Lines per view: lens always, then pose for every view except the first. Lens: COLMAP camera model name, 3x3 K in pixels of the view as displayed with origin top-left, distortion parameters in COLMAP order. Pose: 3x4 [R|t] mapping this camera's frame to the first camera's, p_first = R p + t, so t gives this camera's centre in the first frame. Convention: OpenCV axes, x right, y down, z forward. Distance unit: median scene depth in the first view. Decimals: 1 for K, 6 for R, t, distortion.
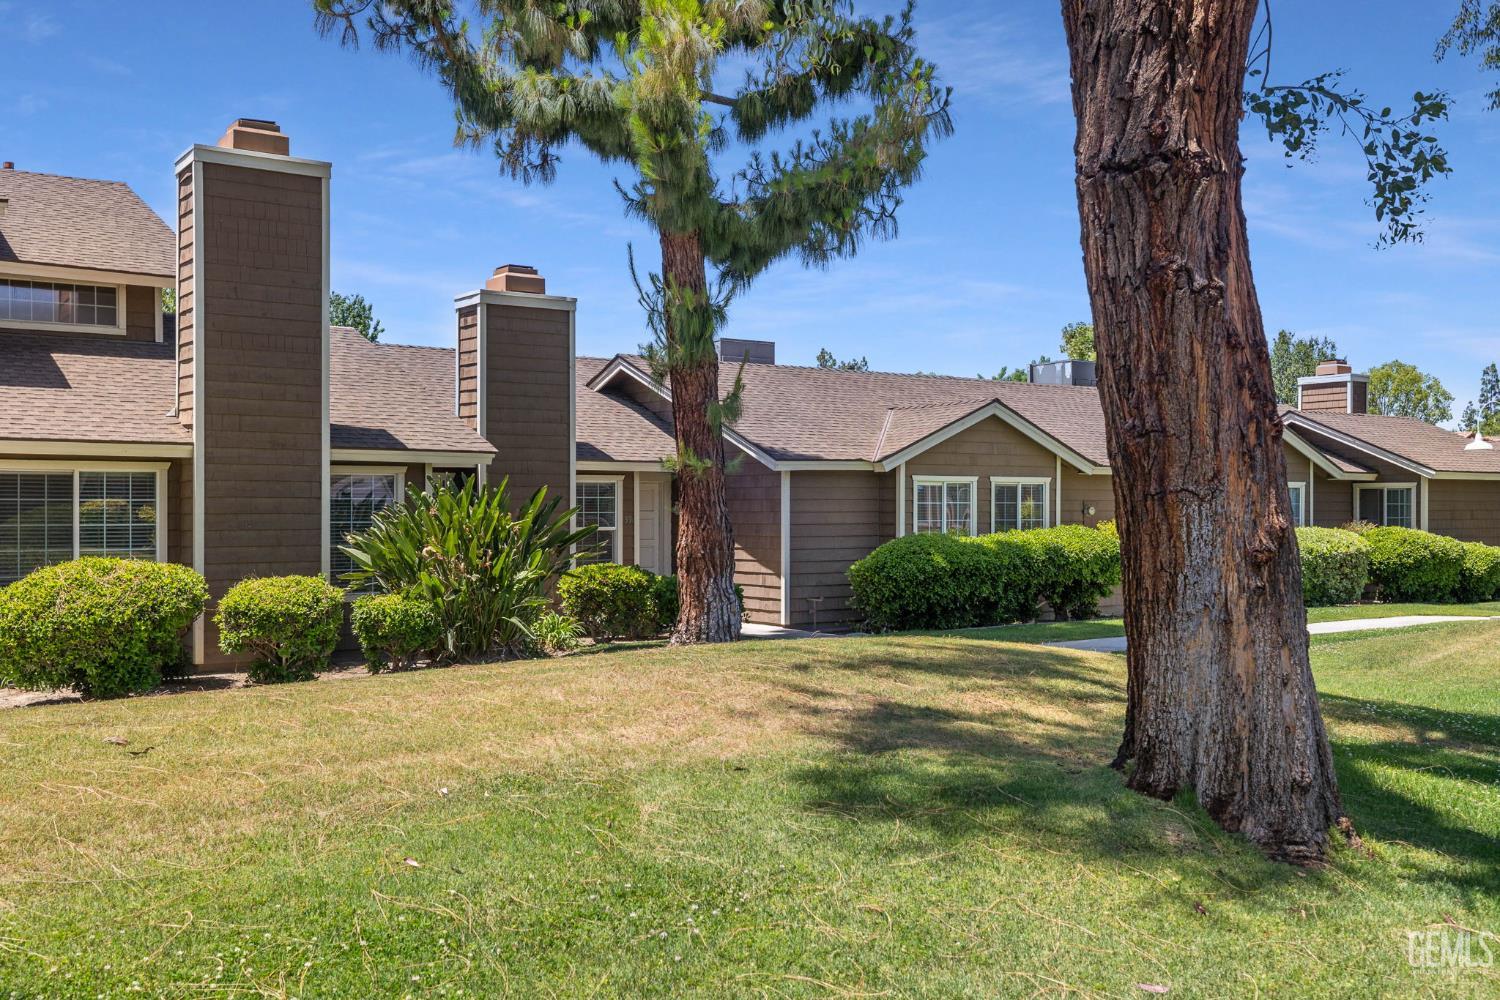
lens RADIAL K [[1500.2, 0, 782.1], [0, 1500.2, 500.0], [0, 0, 1]] dist [0.001582, 0.002707]
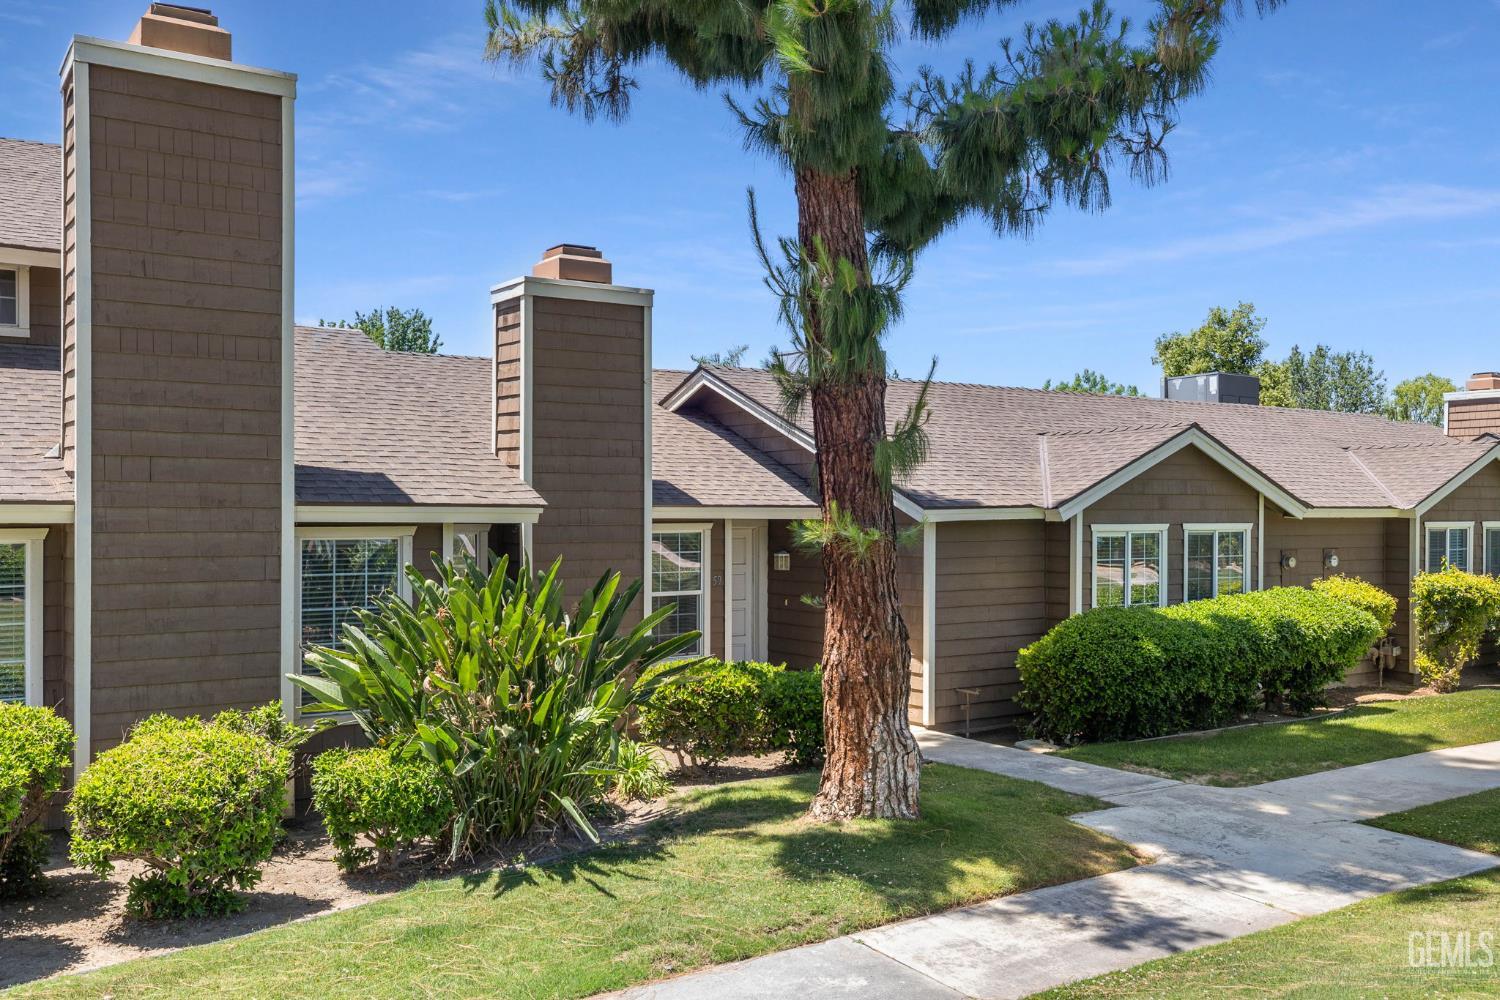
lens RADIAL K [[1292.6, 0, 773.8], [0, 1292.6, 500.7], [0, 0, 1]] dist [0.002246, 0.001256]
pose [[0.999823, 0.002609, -0.018631, -0.072493], [-0.002503, 0.999980, 0.005724, -0.037226], [0.018646, -0.005677, 0.999810, 0.399131]]
